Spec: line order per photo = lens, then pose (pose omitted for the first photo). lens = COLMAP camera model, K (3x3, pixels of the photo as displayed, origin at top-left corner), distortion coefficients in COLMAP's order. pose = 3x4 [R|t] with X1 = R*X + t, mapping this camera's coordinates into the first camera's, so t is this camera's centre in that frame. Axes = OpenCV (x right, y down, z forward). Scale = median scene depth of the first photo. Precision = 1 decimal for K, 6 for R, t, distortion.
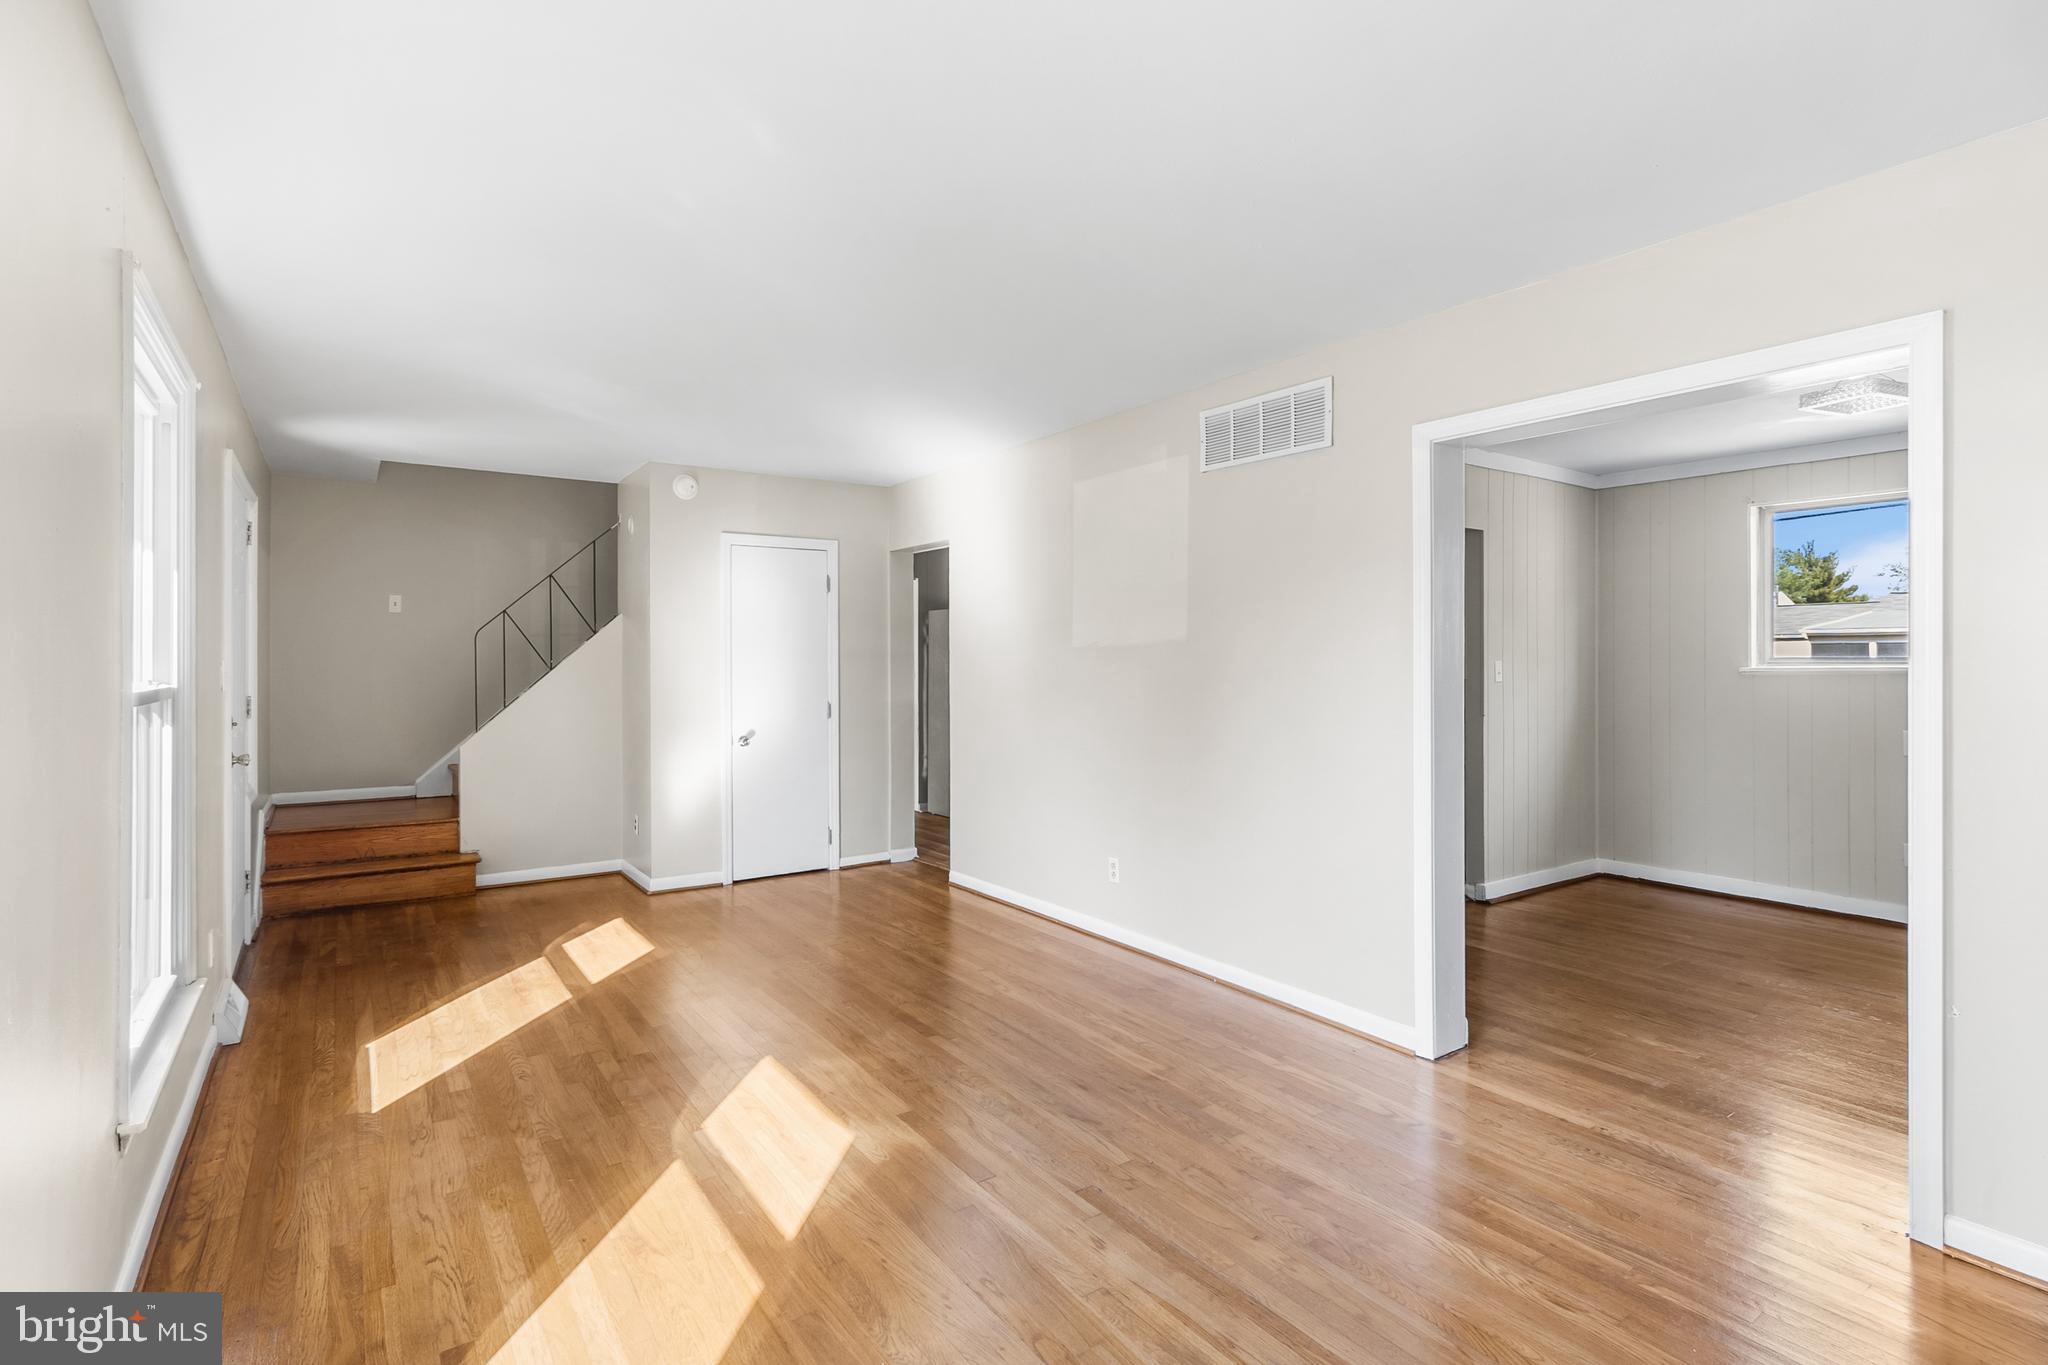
lens RADIAL K [[960.2, 0, 1014.8], [0, 960.2, 667.5], [0, 0, 1]] dist [-0.000099, -0.000007]
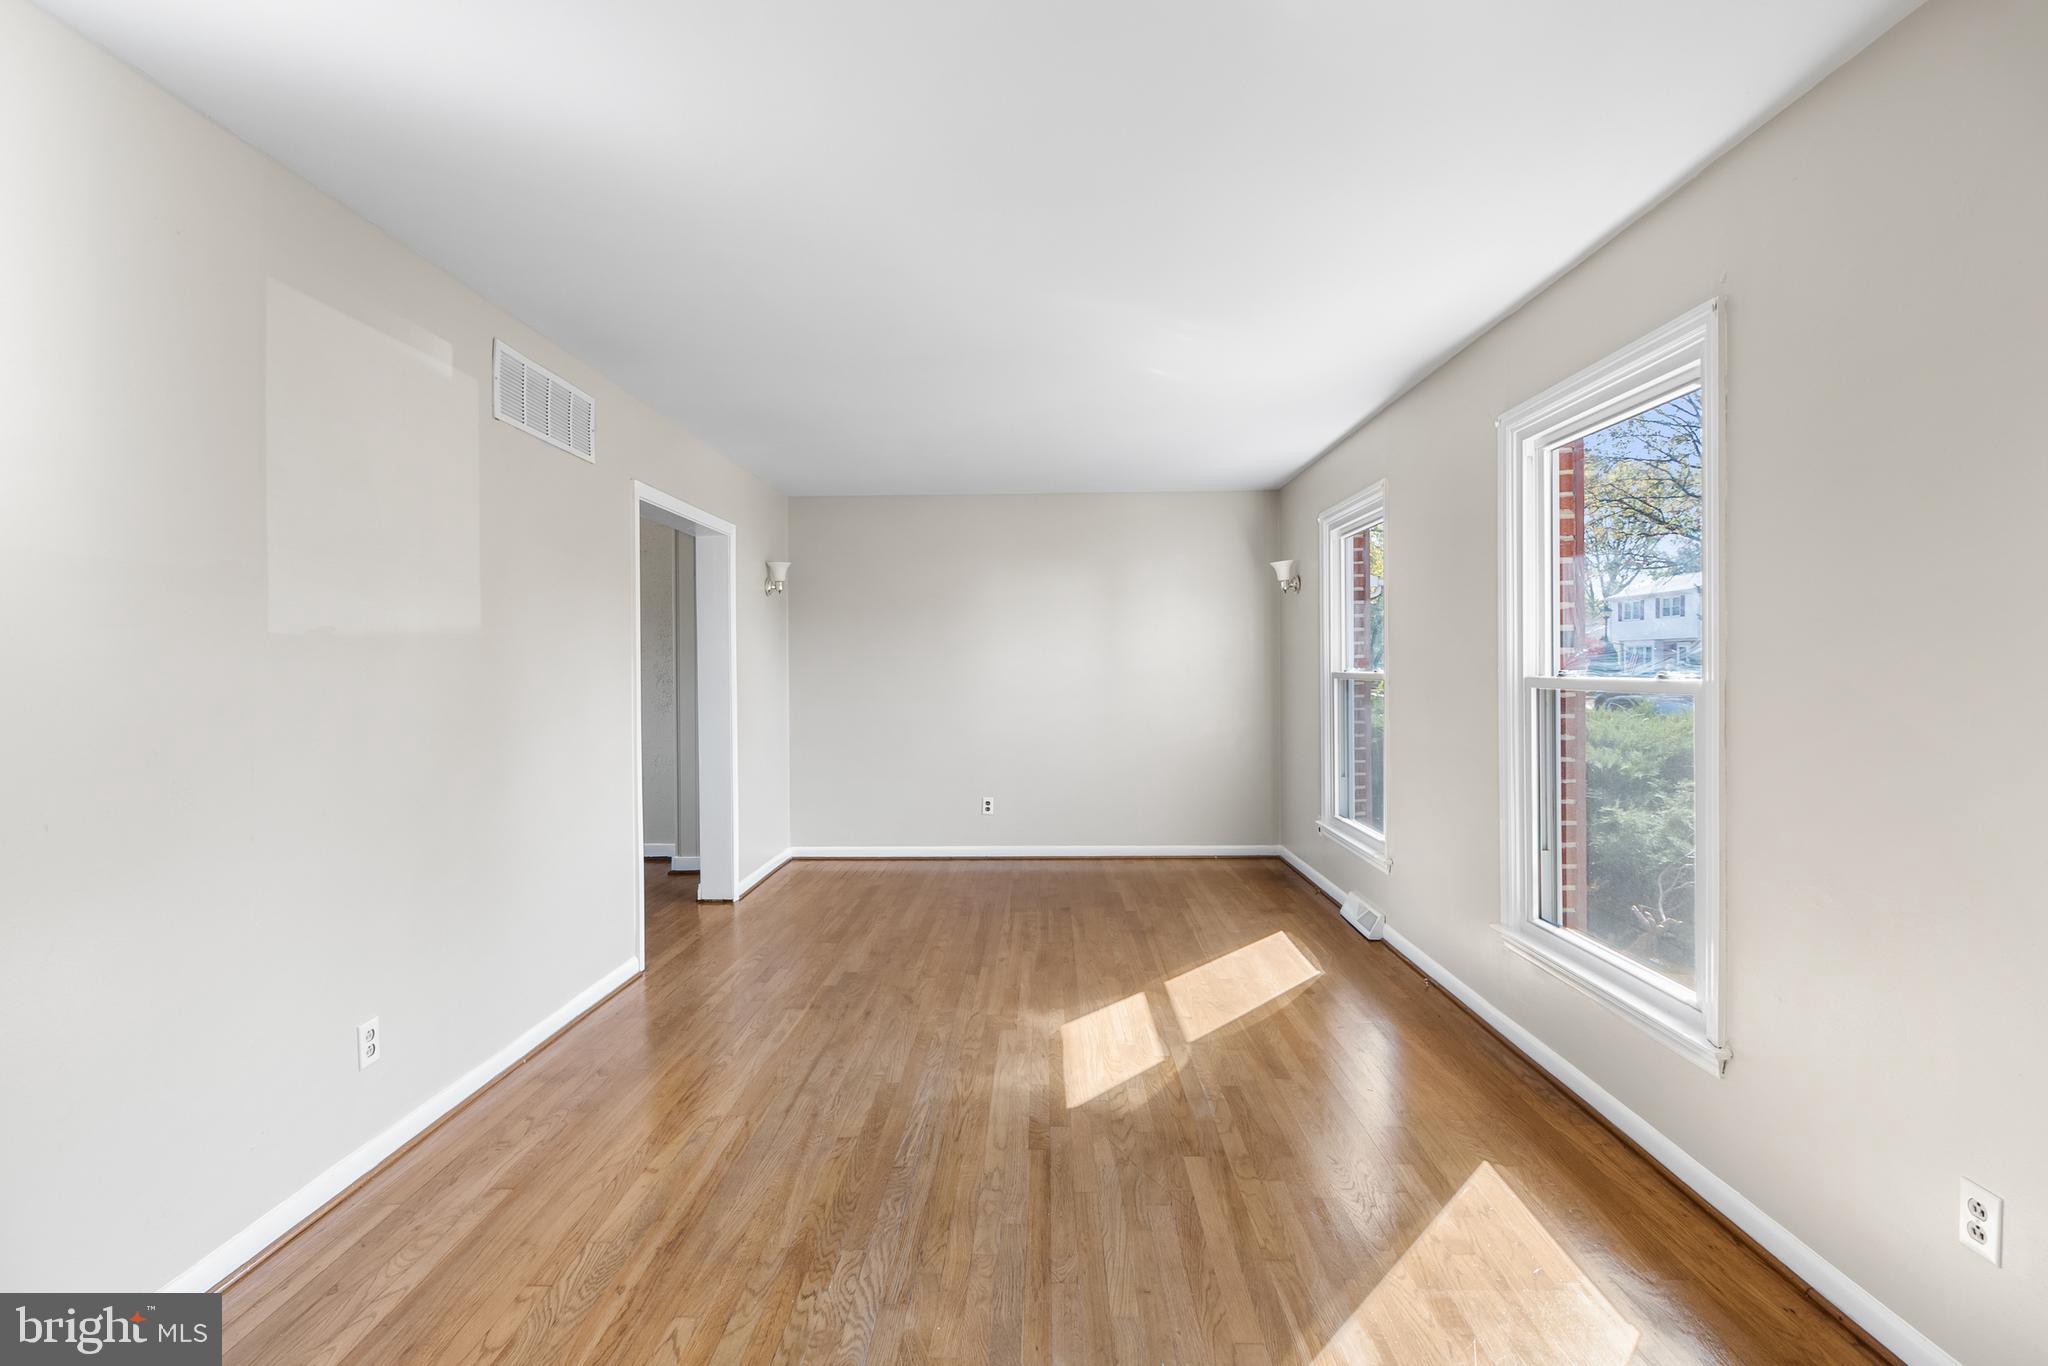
lens RADIAL K [[960.2, 0, 1014.8], [0, 960.2, 668.0], [0, 0, 1]] dist [-0.000099, -0.000007]
pose [[-0.799340, 0.007172, 0.600836, -0.726032], [0.007158, 0.999971, -0.002414, 0.002030], [-0.600836, 0.002371, -0.799369, 1.668481]]
